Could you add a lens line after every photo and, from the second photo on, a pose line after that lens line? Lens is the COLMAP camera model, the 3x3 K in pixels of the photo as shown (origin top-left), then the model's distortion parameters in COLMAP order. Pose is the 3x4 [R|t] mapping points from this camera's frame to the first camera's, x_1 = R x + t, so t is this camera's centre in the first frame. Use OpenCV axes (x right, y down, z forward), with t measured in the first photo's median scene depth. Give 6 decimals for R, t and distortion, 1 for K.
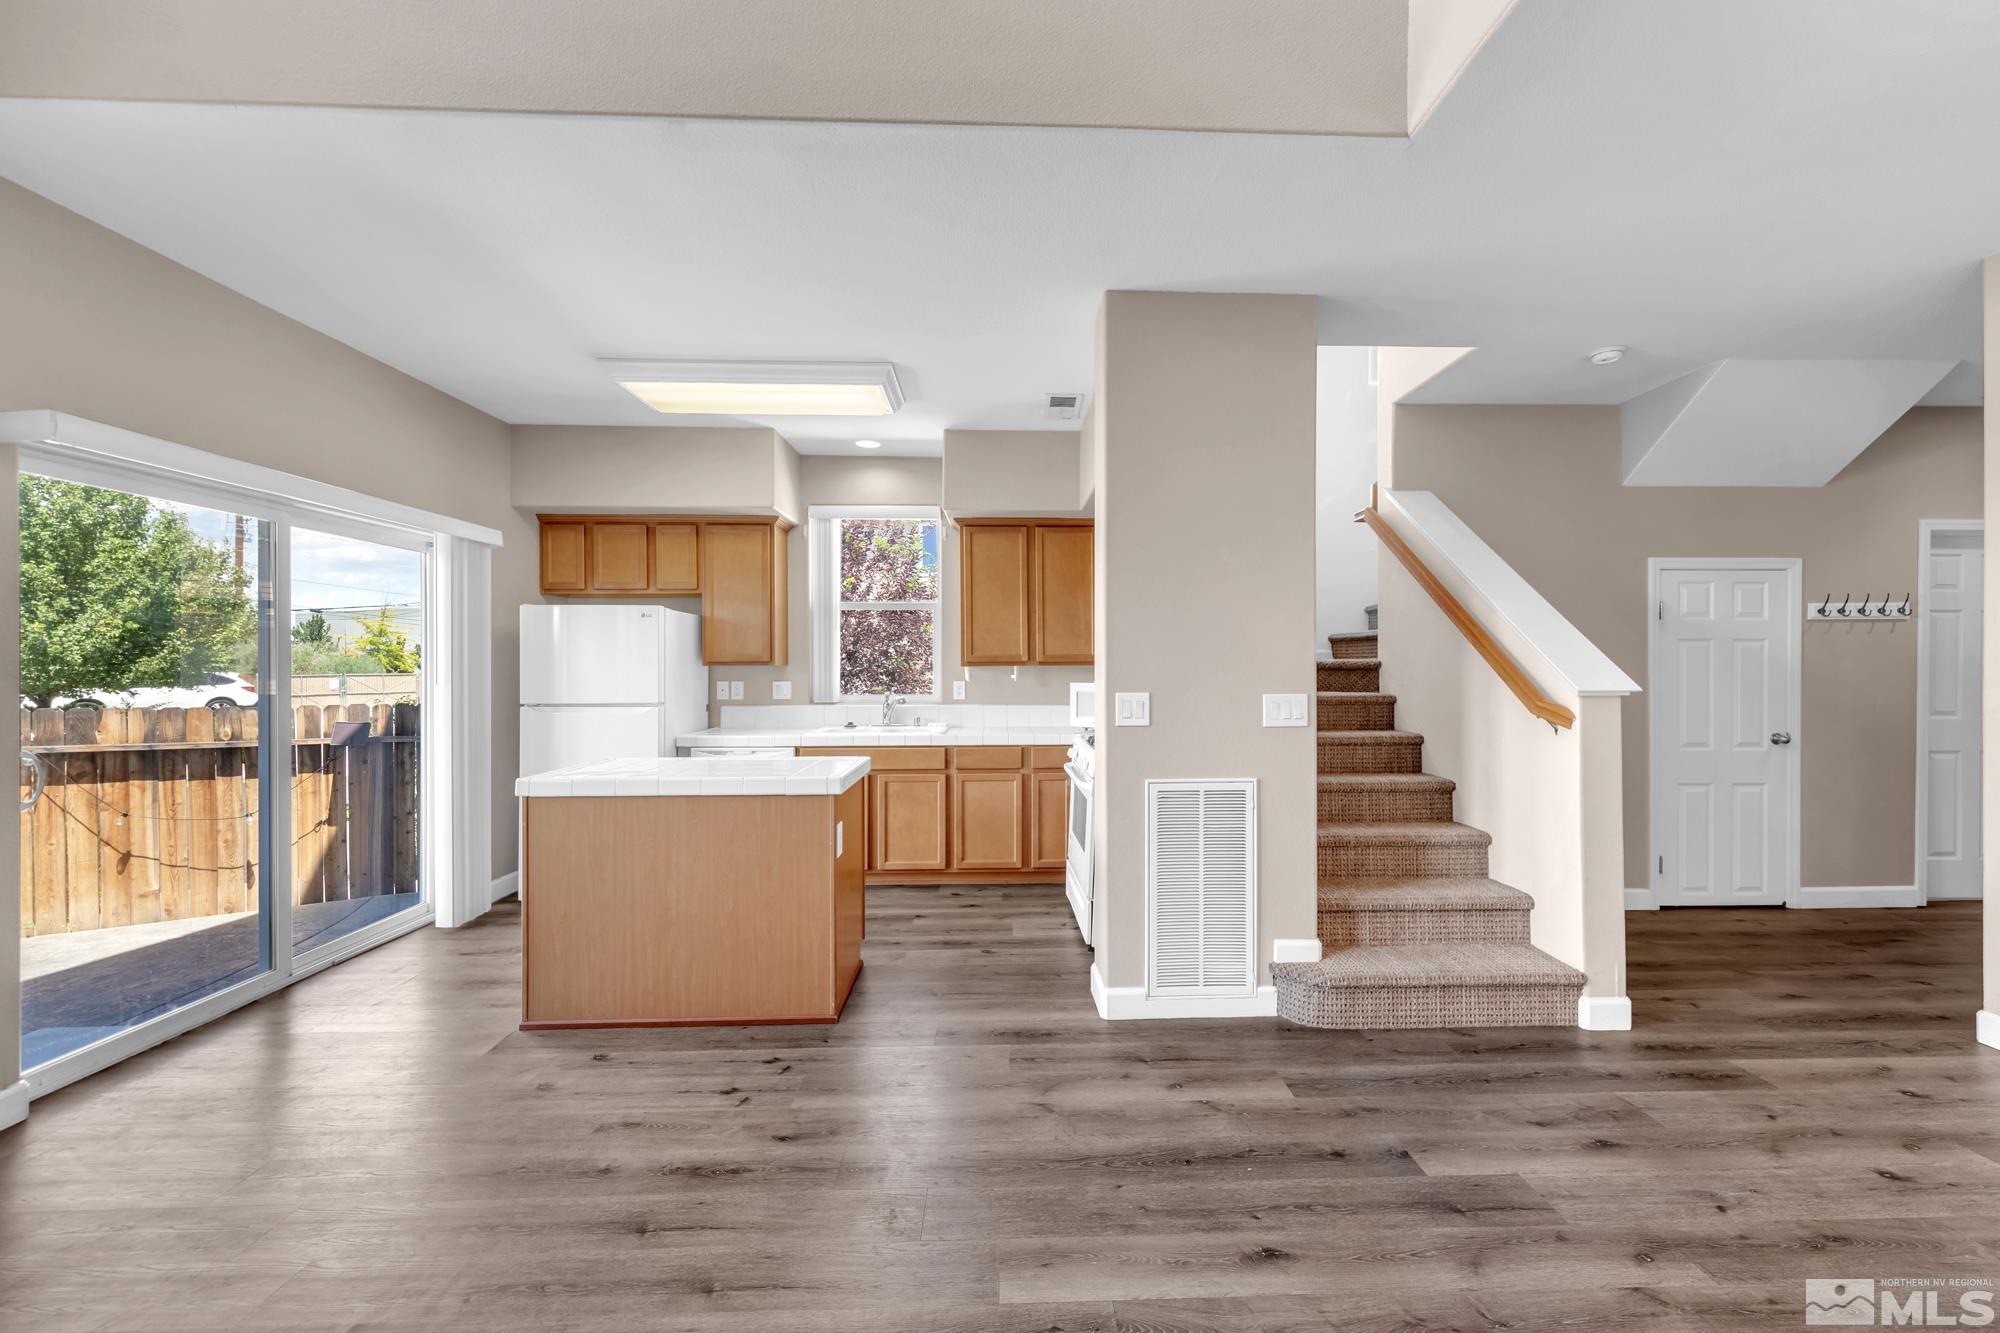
lens RADIAL K [[758.3, 0, 1023.0], [0, 758.3, 670.6], [0, 0, 1]] dist [0.004141, -0.000176]
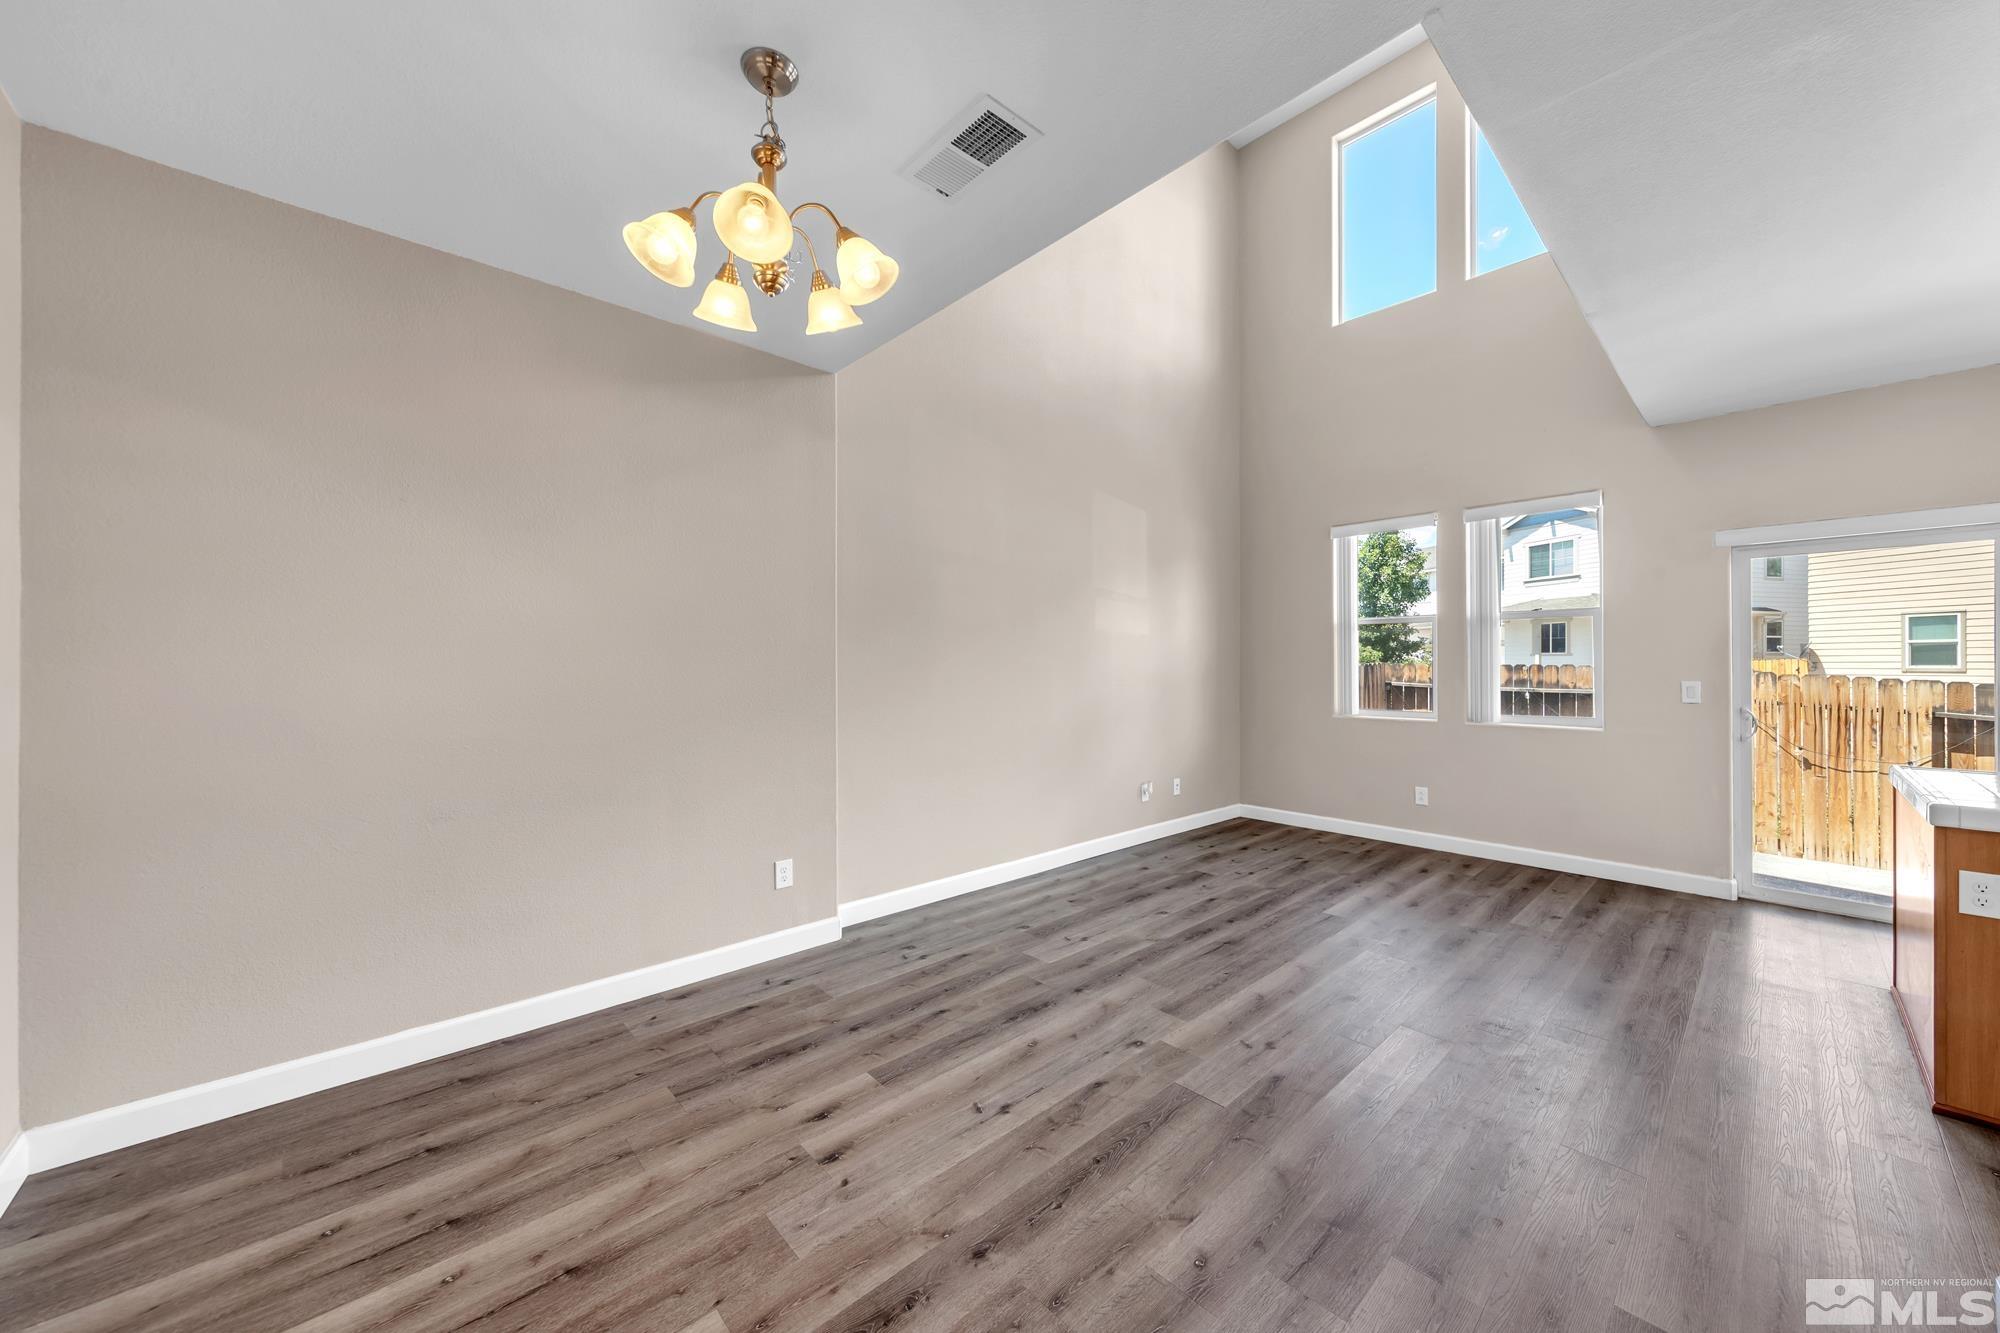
lens RADIAL K [[712.5, 0, 1018.0], [0, 712.5, 667.7], [0, 0, 1]] dist [0.005317, -0.000075]
pose [[-0.752478, 0.005005, -0.658598, 0.606878], [-0.002421, 0.999943, 0.010364, -0.005597], [0.658613, 0.009393, -0.752424, 0.579633]]
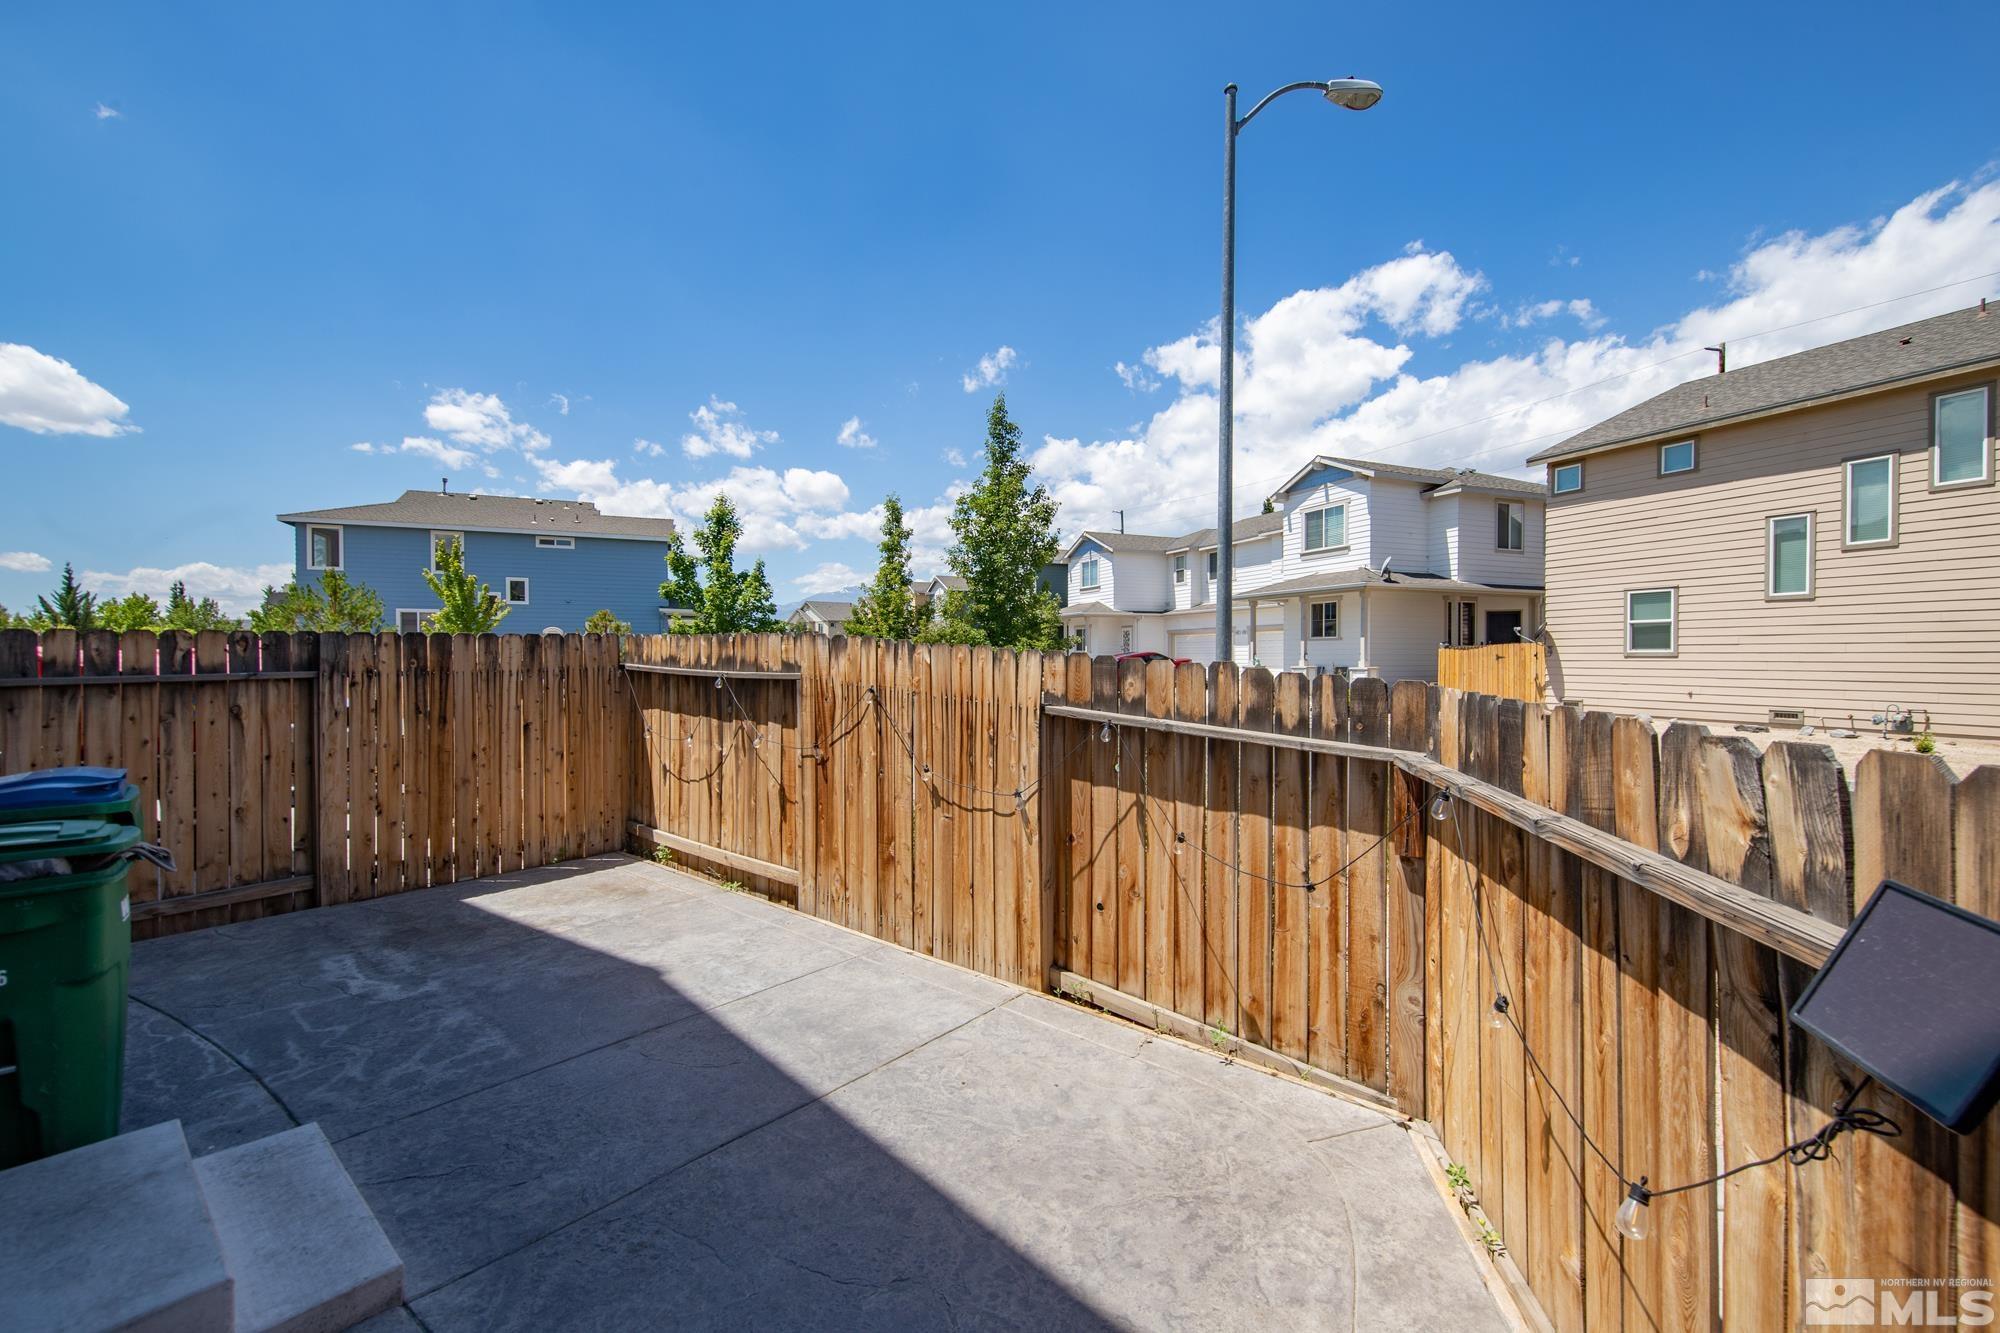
lens RADIAL K [[821.6, 0, 1009.0], [0, 821.6, 668.9], [0, 0, 1]] dist [0.002466, -0.000362]
pose [[-0.658796, 0.014456, -0.752183, -0.848951], [-0.001705, 0.999784, 0.020707, 0.028939], [0.752320, 0.014925, -0.658629, 1.231997]]
